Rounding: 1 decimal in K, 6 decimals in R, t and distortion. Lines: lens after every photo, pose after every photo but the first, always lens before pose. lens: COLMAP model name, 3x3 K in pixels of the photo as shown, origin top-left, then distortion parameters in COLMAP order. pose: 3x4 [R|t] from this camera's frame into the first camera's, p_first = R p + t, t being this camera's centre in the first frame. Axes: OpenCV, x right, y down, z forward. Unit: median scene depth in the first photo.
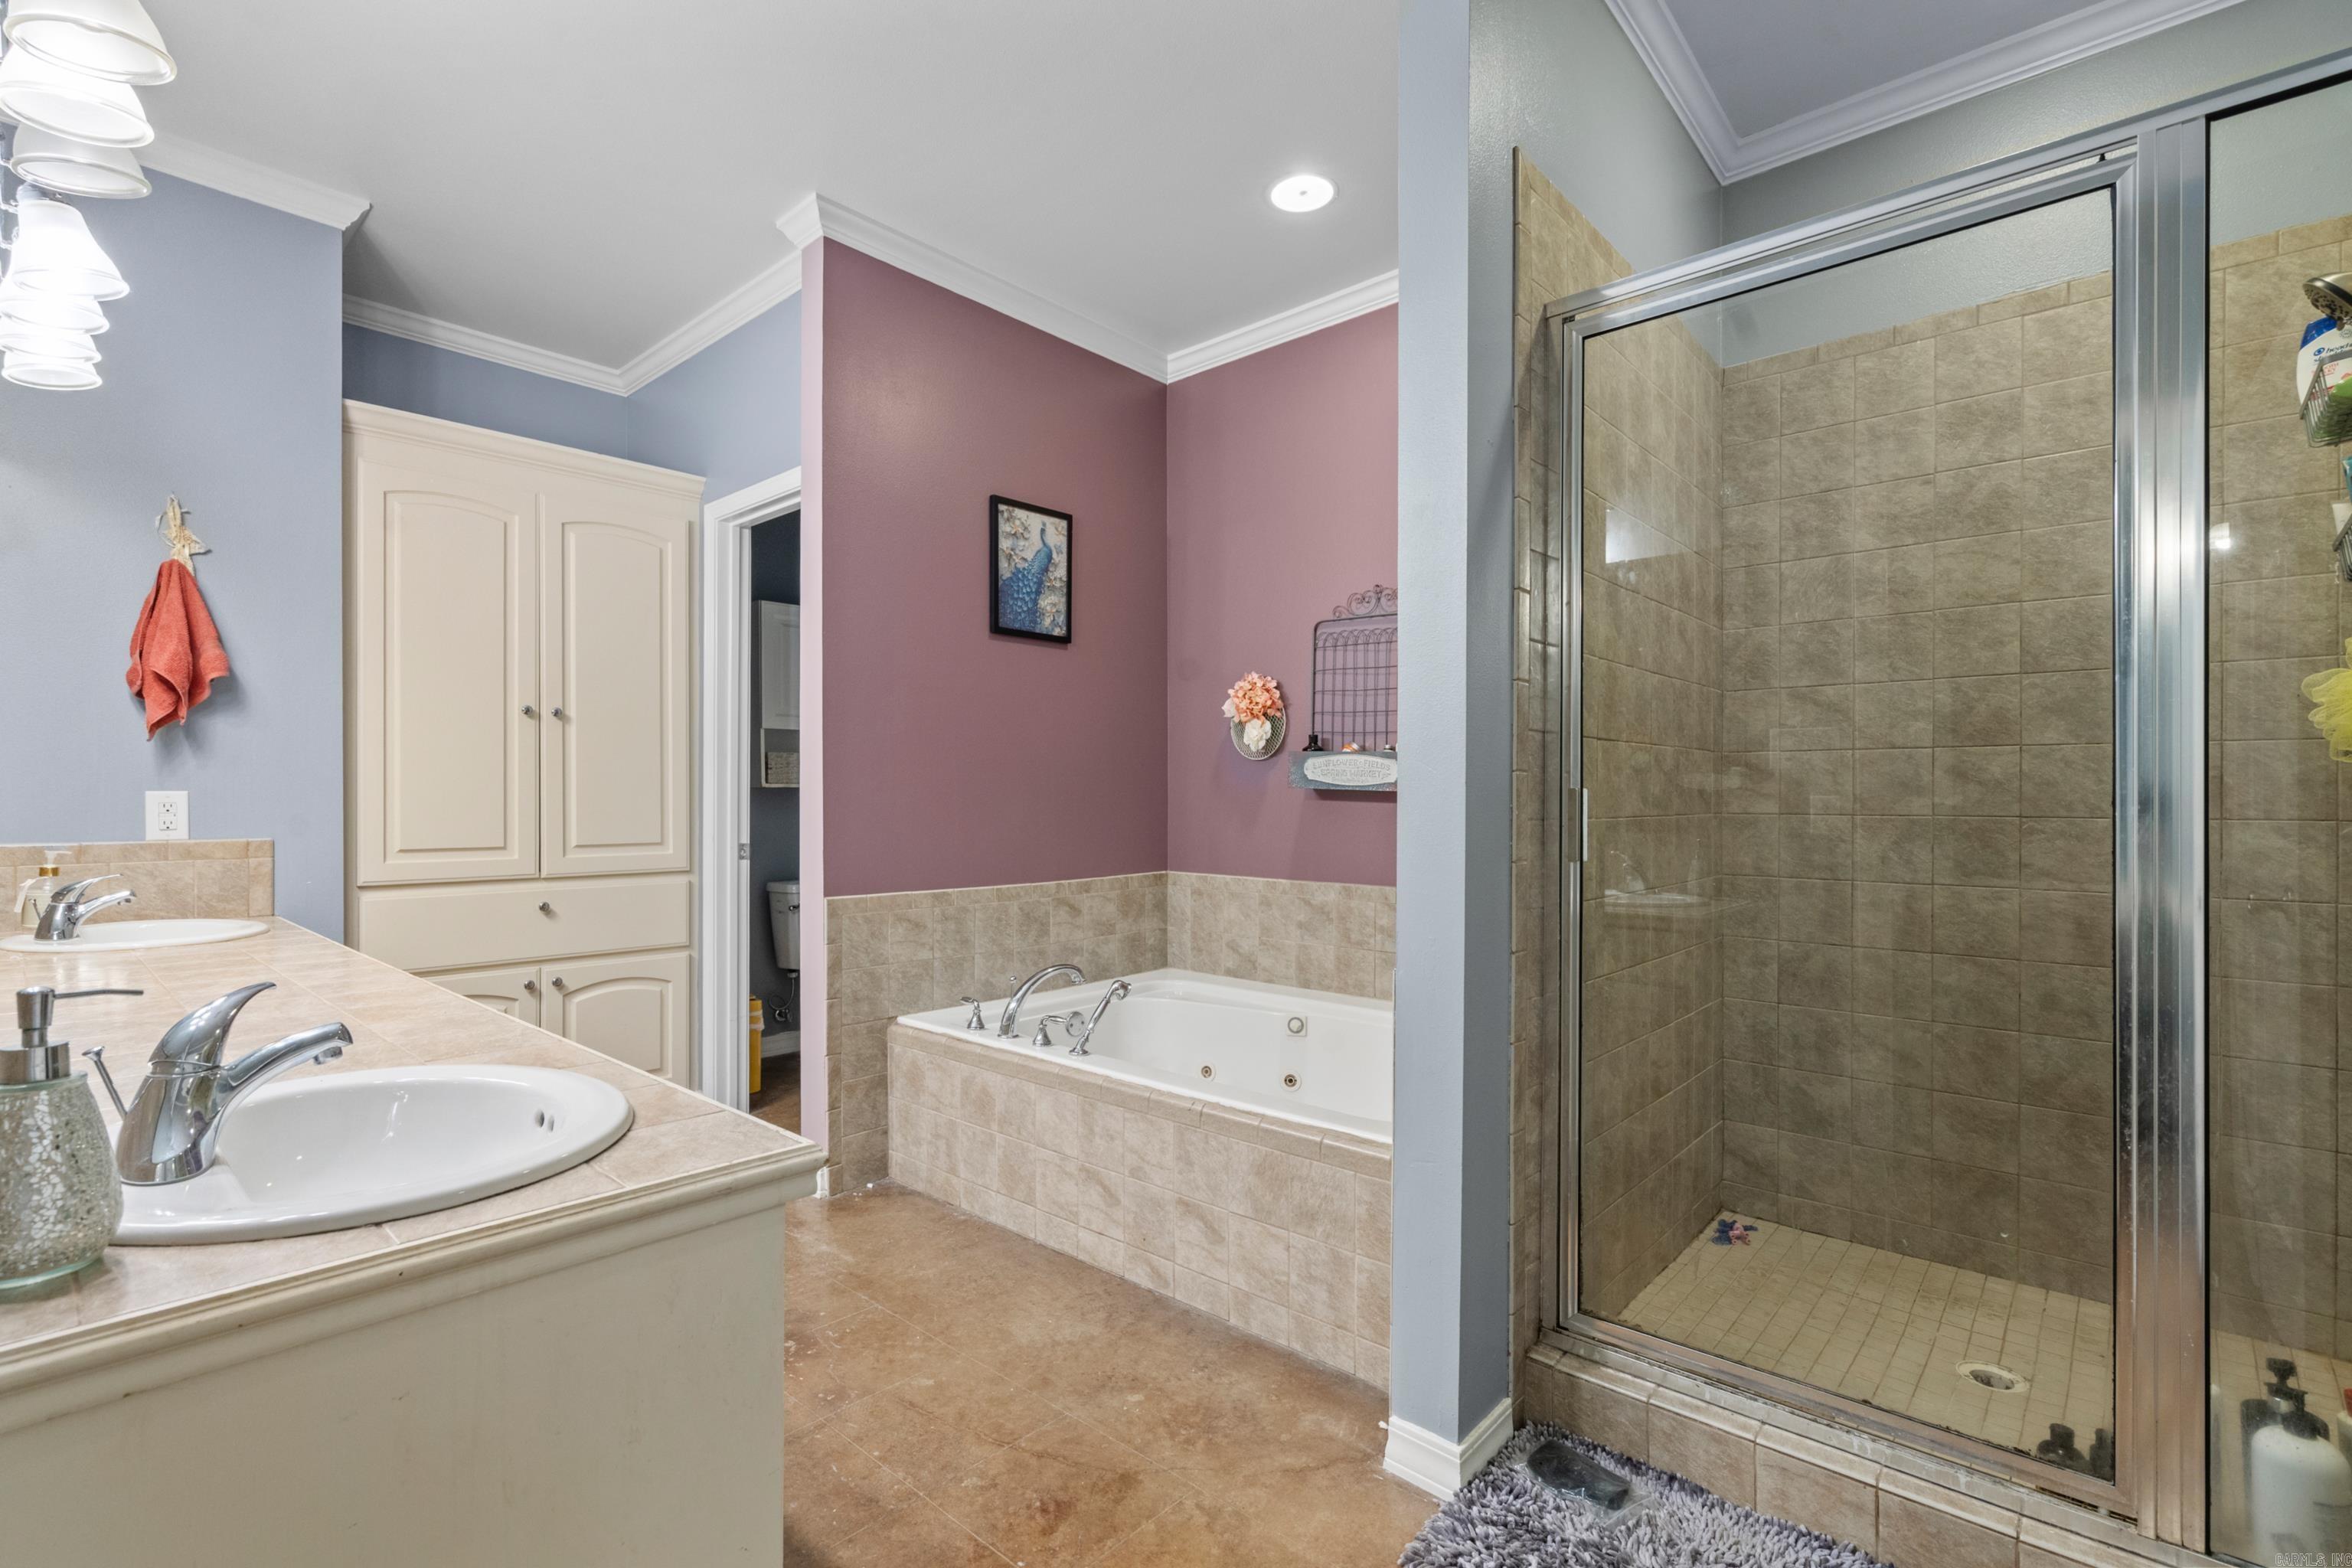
lens RADIAL K [[1079.4, 0, 1169.4], [0, 1079.4, 793.8], [0, 0, 1]] dist [-0.001640, 0.002089]
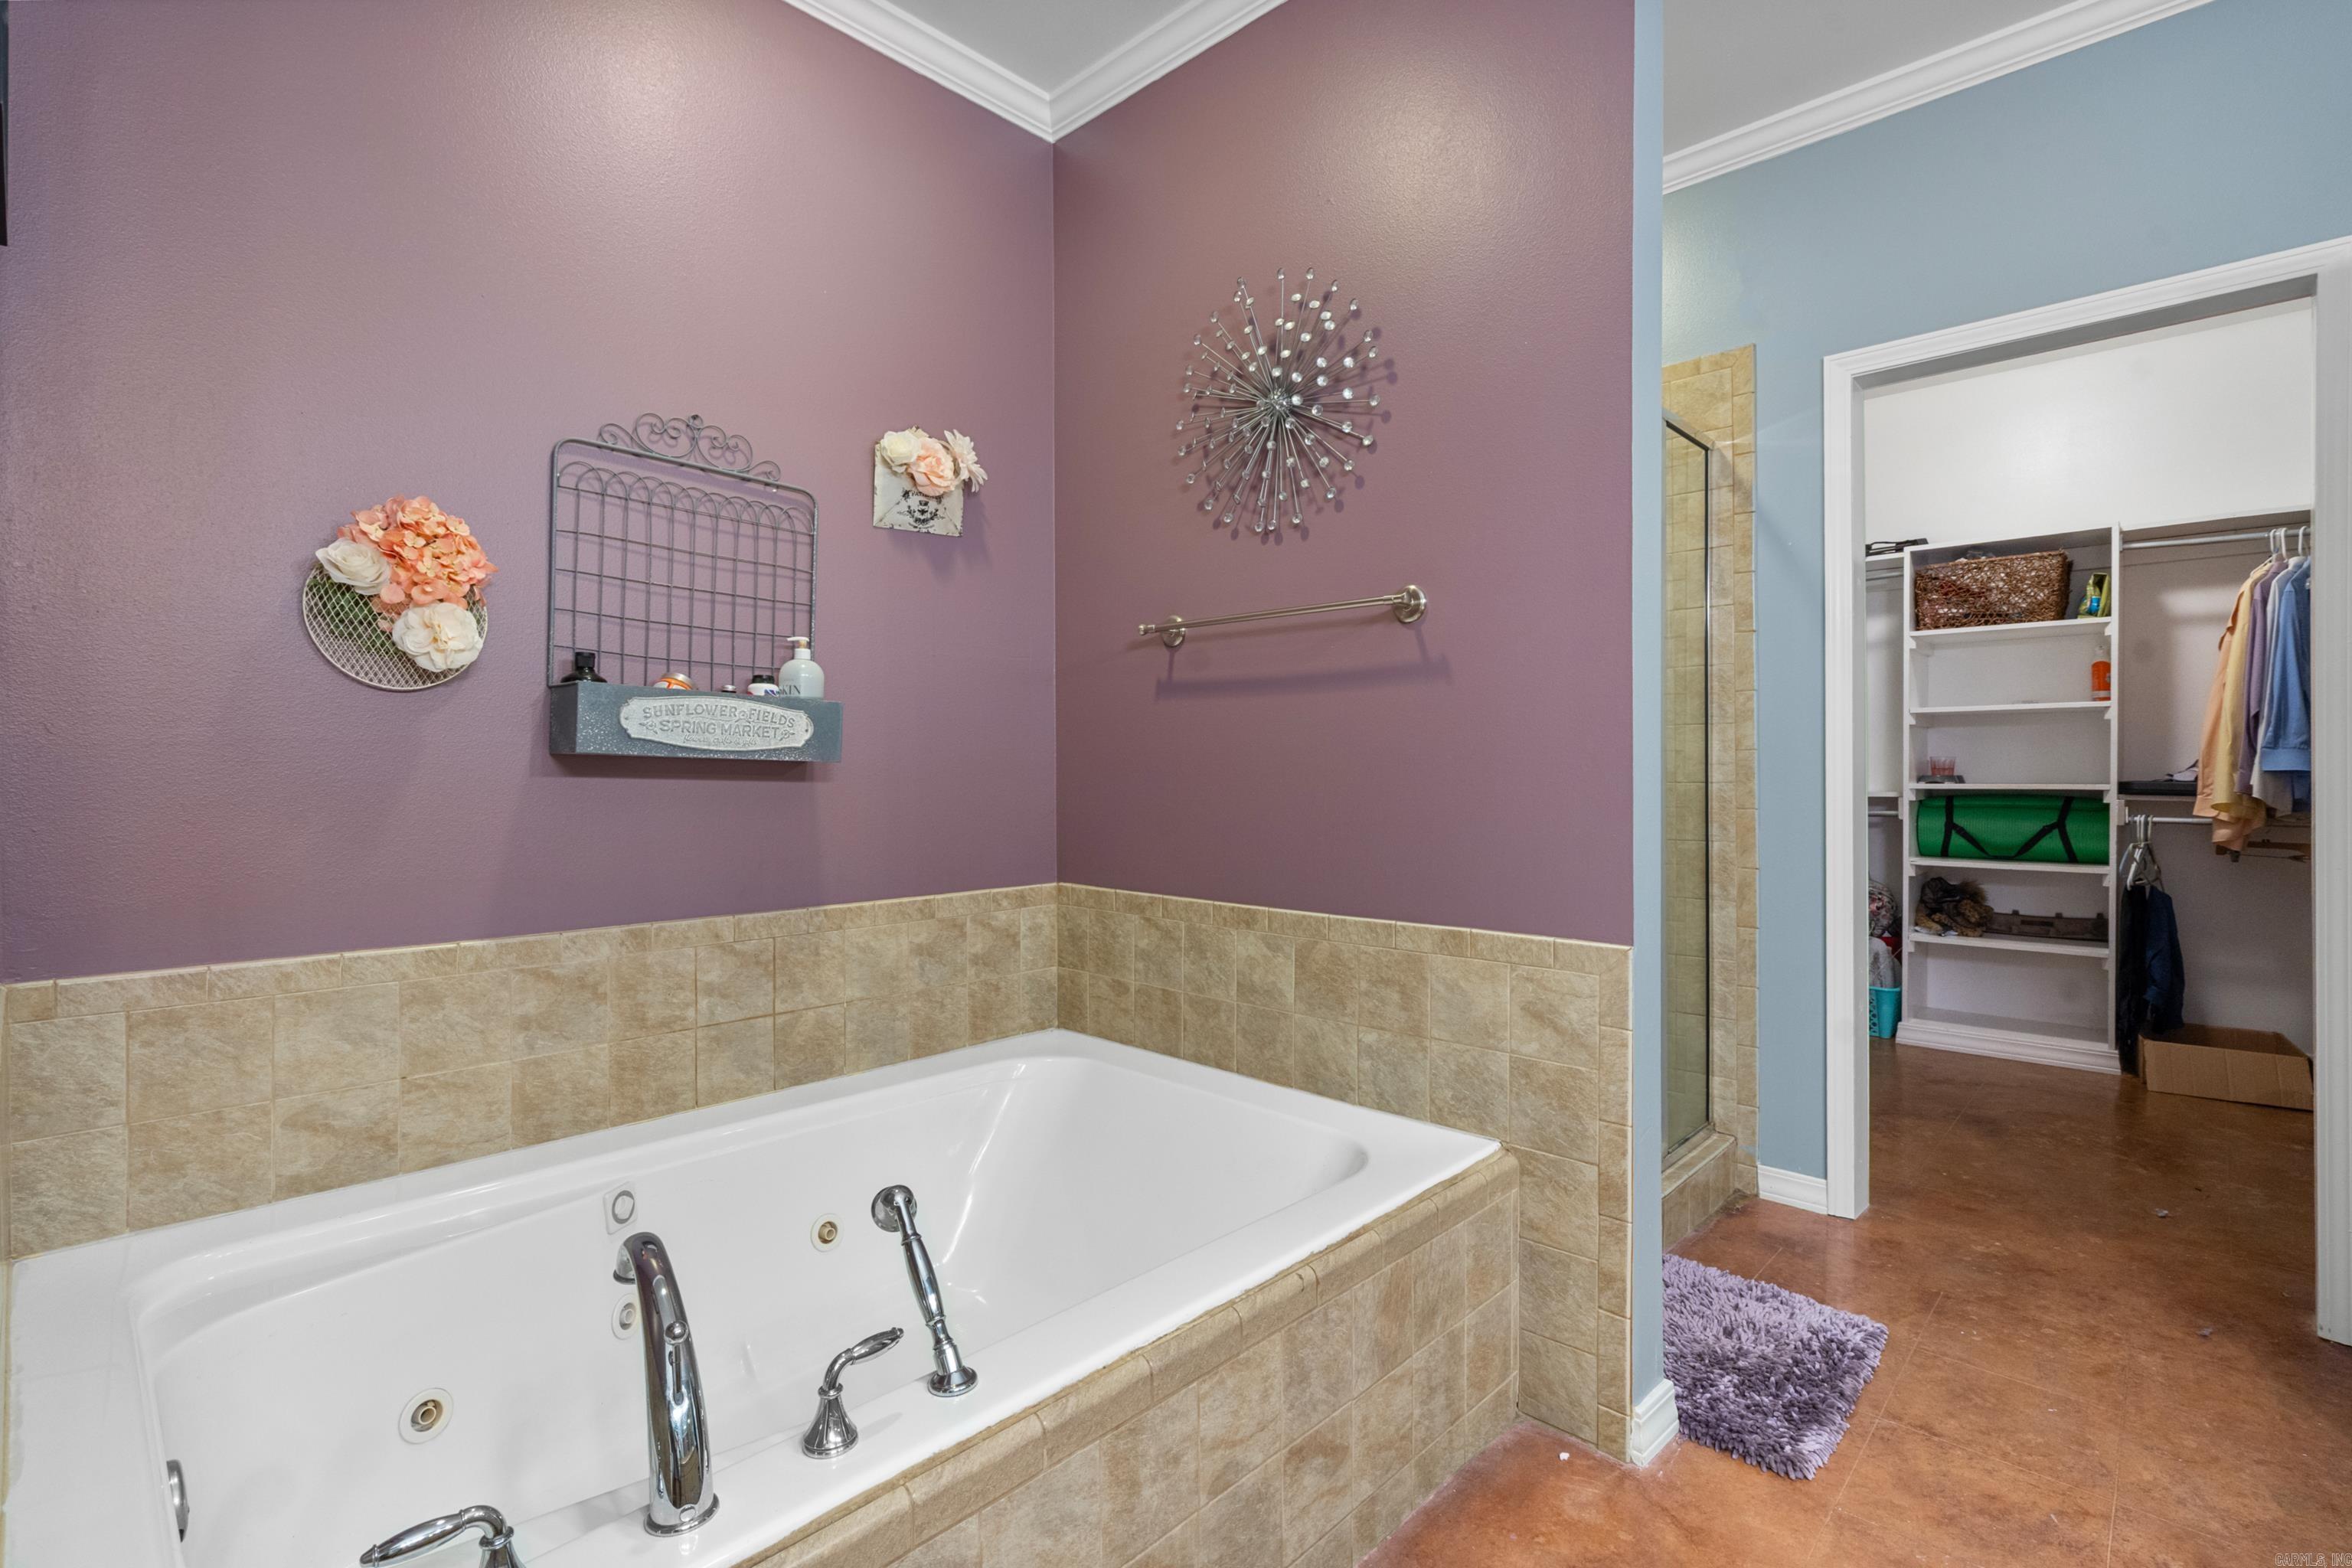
lens RADIAL K [[1079.4, 0, 1171.0], [0, 1079.4, 769.3], [0, 0, 1]] dist [-0.001640, 0.002089]
pose [[0.028172, -0.002198, 0.999601, -0.389151], [-0.001606, 0.999996, 0.002244, 0.000549], [-0.999602, -0.001669, 0.028168, 0.702603]]
